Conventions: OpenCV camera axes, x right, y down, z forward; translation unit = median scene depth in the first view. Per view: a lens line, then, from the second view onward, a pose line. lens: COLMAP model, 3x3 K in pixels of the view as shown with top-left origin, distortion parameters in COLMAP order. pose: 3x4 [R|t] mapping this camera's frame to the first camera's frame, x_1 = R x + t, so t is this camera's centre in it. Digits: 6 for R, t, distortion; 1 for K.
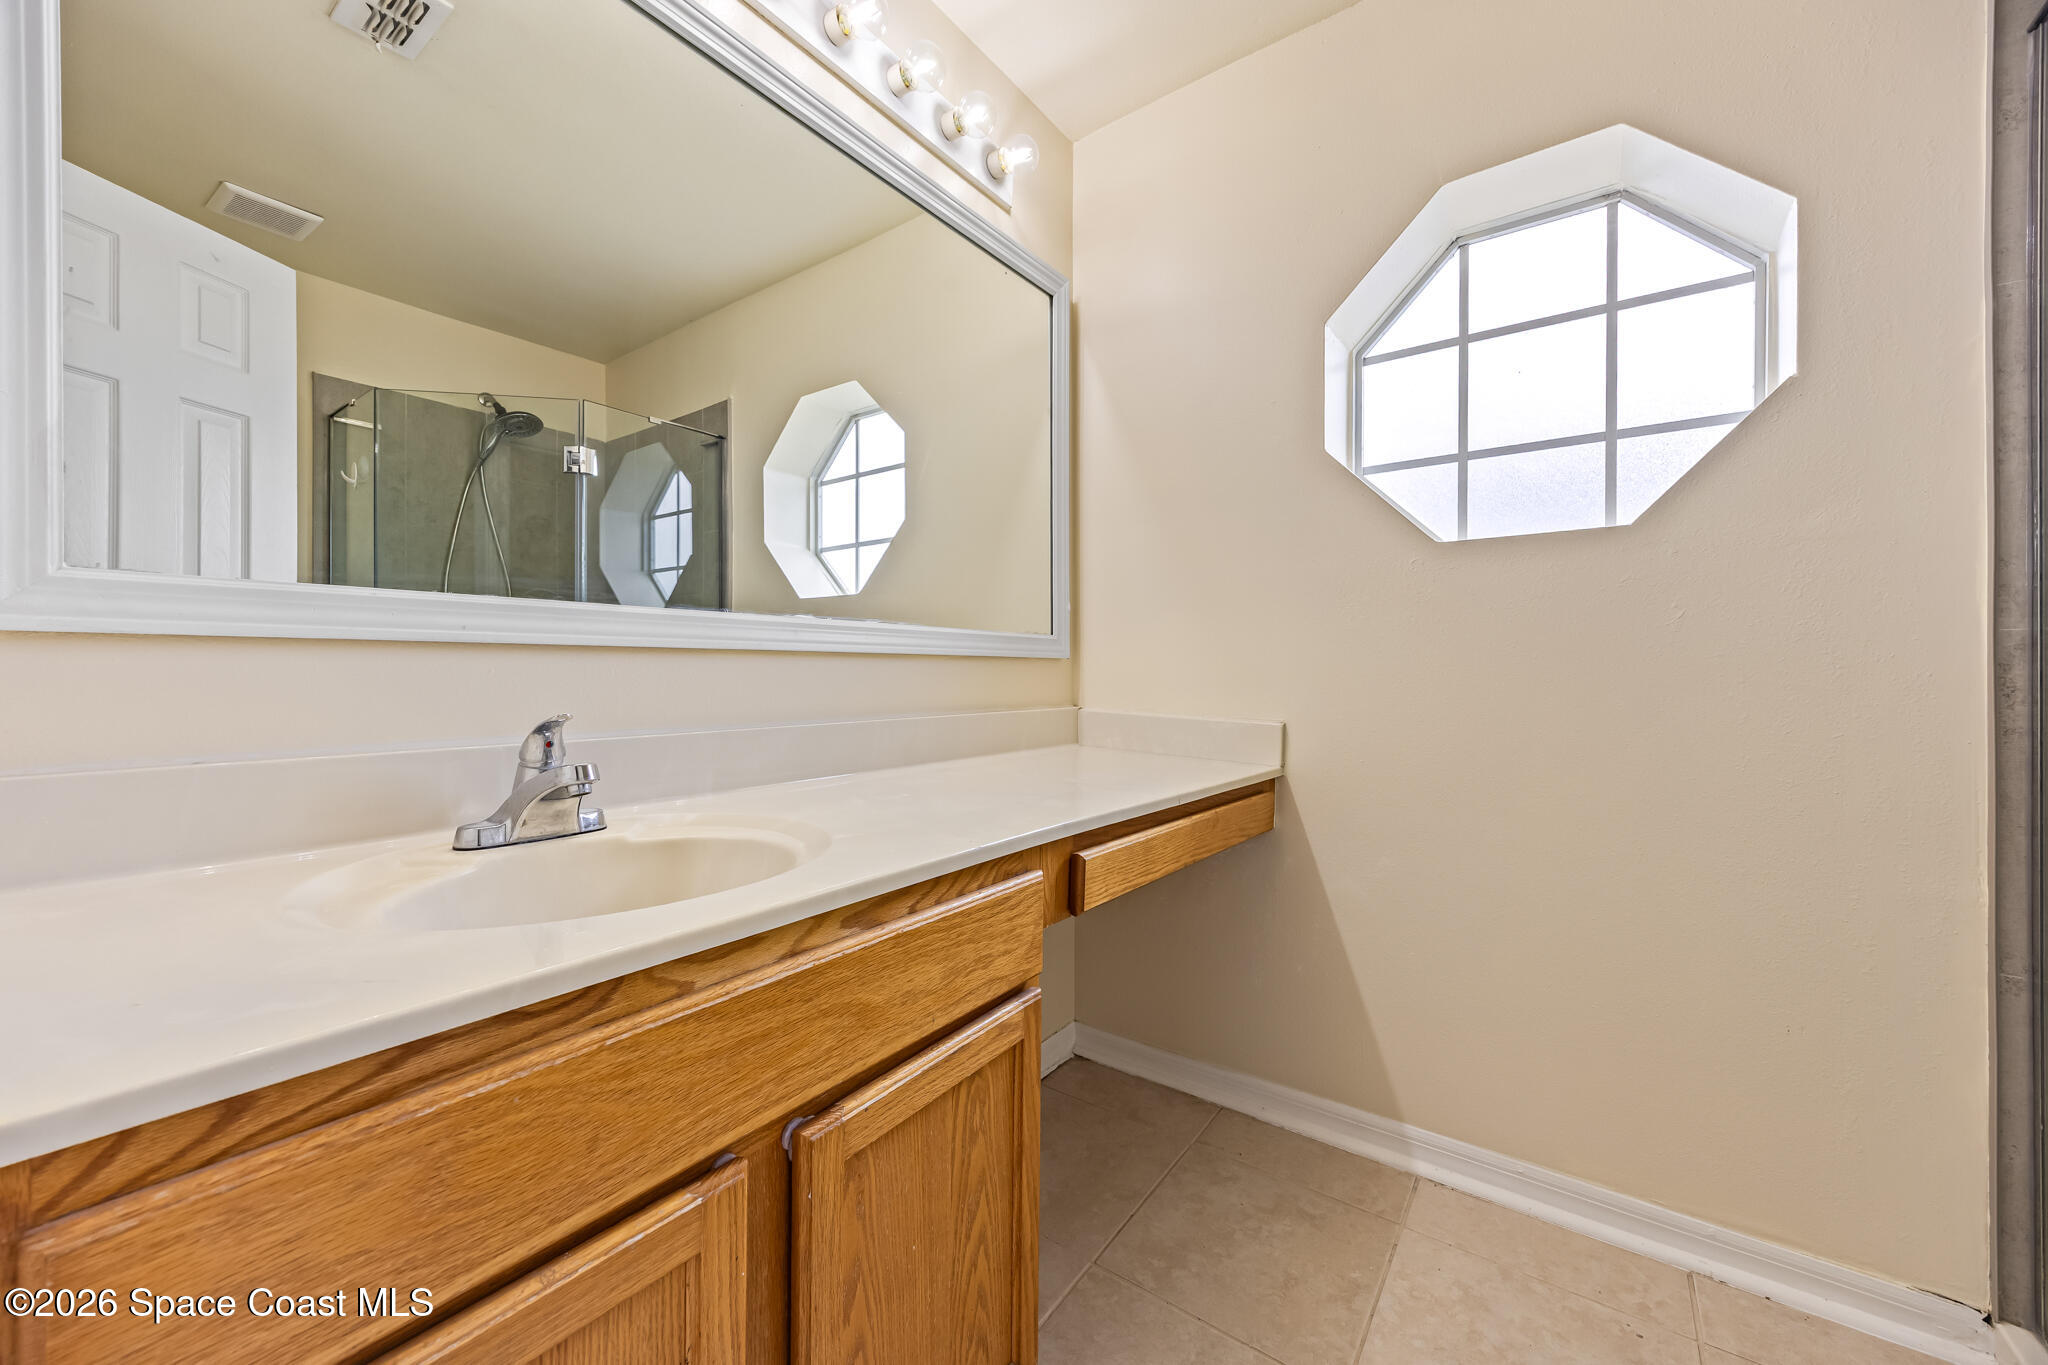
lens RADIAL K [[769.4, 0, 1020.6], [0, 769.4, 675.5], [0, 0, 1]] dist [0.002603, 0.000248]
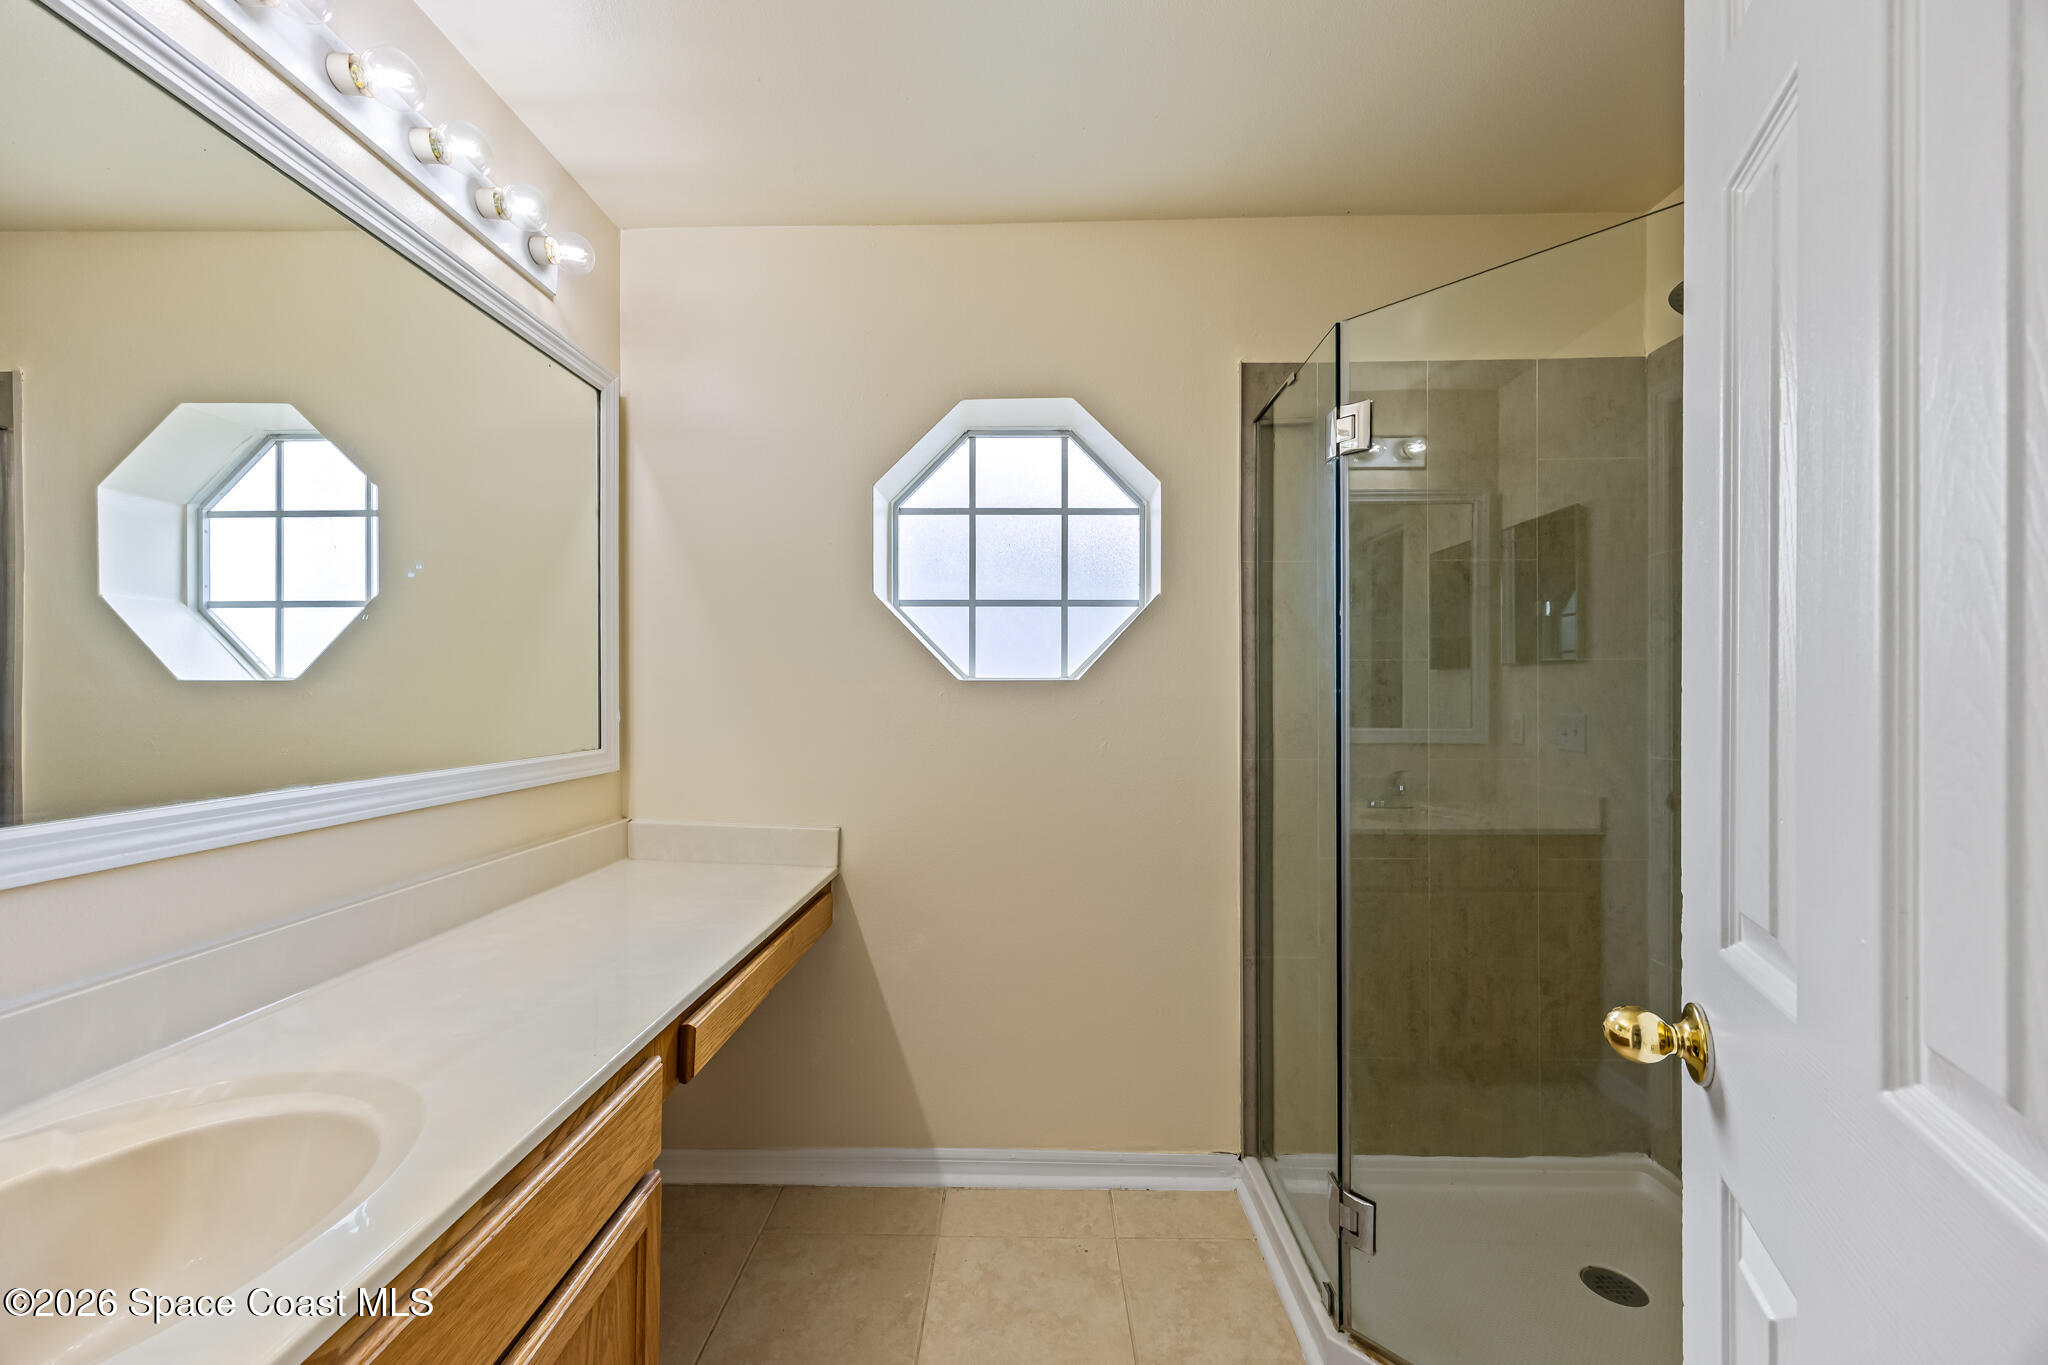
lens RADIAL K [[777.1, 0, 1013.3], [0, 777.1, 689.3], [0, 0, 1]] dist [0.002123, -0.000103]
pose [[0.815768, -0.000865, 0.578378, -0.120826], [0.001686, 0.999998, -0.000882, -0.154509], [-0.578376, 0.001695, 0.815768, -0.090621]]
